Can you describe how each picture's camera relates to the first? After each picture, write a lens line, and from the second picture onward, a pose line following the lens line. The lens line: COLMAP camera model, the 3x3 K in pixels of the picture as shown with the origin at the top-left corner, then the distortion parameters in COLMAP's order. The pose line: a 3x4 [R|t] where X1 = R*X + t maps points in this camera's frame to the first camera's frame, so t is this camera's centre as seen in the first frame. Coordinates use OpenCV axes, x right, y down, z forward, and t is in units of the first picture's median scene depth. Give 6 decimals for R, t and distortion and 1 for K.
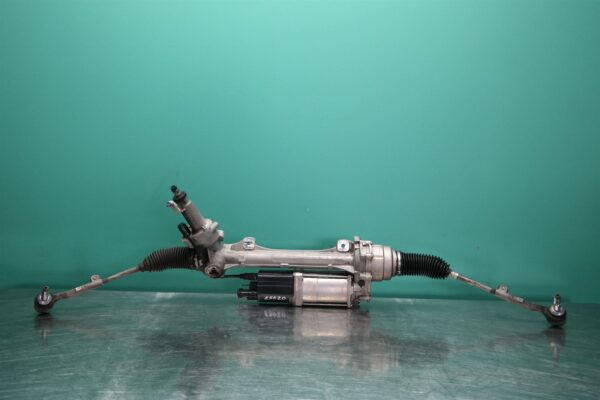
lens RADIAL K [[534.0, 0, 300.0], [0, 534.0, 200.0], [0, 0, 1]] dist [-0.005098, -0.003786]
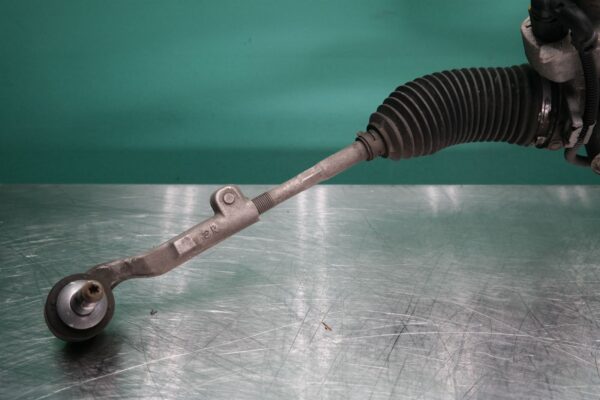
lens RADIAL K [[643.4, 0, 300.0], [0, 643.4, 200.0], [0, 0, 1]] dist [-0.105127, 0.264294]
pose [[0.999203, -0.032246, 0.023538, -0.349444], [0.019754, 0.911691, 0.410402, 0.006625], [-0.034693, -0.409610, 0.911601, 0.675052]]
